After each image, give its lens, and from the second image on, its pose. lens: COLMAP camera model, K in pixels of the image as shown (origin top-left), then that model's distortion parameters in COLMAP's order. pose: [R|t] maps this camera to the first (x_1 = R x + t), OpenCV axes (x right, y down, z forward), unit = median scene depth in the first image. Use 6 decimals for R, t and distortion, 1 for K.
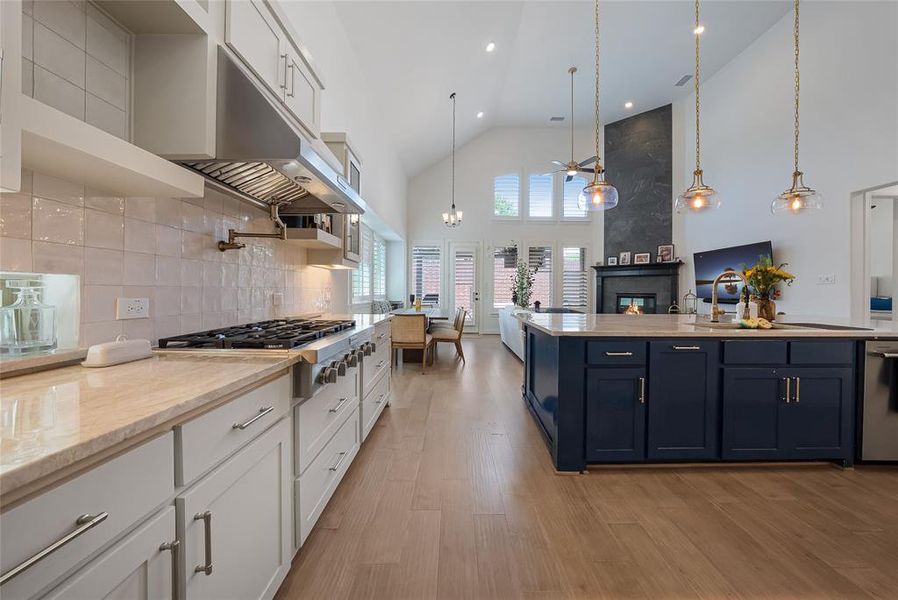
lens RADIAL K [[323.2, 0, 450.5], [0, 323.2, 292.1], [0, 0, 1]] dist [-0.020204, 0.000305]
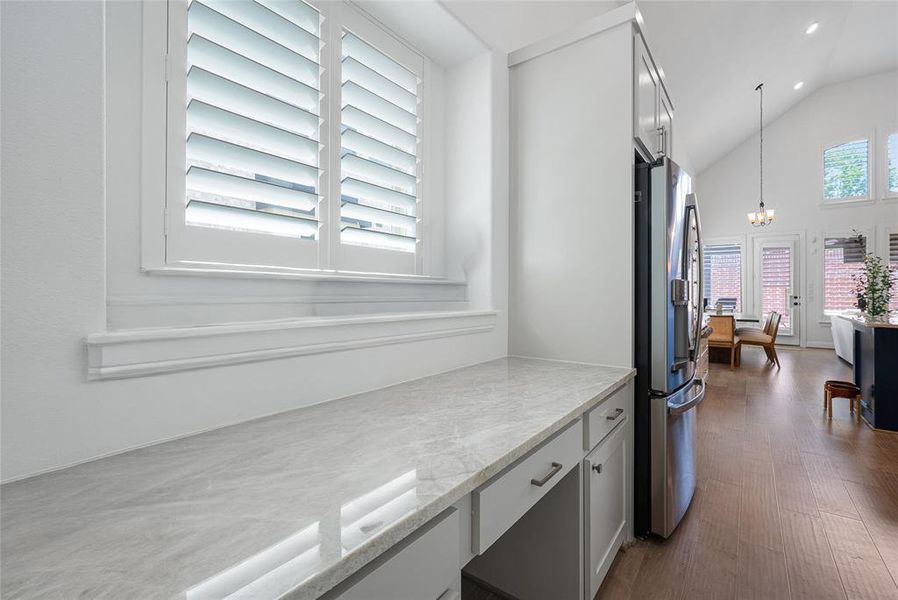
lens RADIAL K [[412.0, 0, 446.6], [0, 412.0, 292.3], [0, 0, 1]] dist [-0.000275, 0.001490]
pose [[0.810634, -0.007526, -0.585504, -0.028336], [0.003205, 0.999959, -0.008417, -0.002298], [0.585544, 0.004946, 0.810626, -0.416356]]
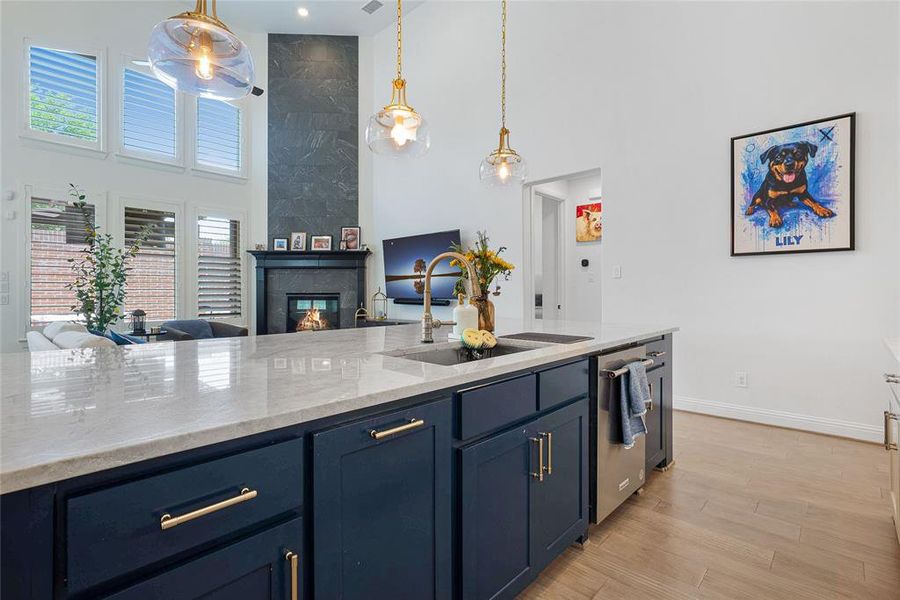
lens RADIAL K [[412.9, 0, 446.0], [0, 412.9, 292.4], [0, 0, 1]] dist [-0.000275, 0.001490]
pose [[0.683928, -0.009105, 0.729493, 0.130297], [0.008965, 0.999952, 0.004075, 0.001266], [-0.729495, 0.003753, 0.683976, 0.195305]]
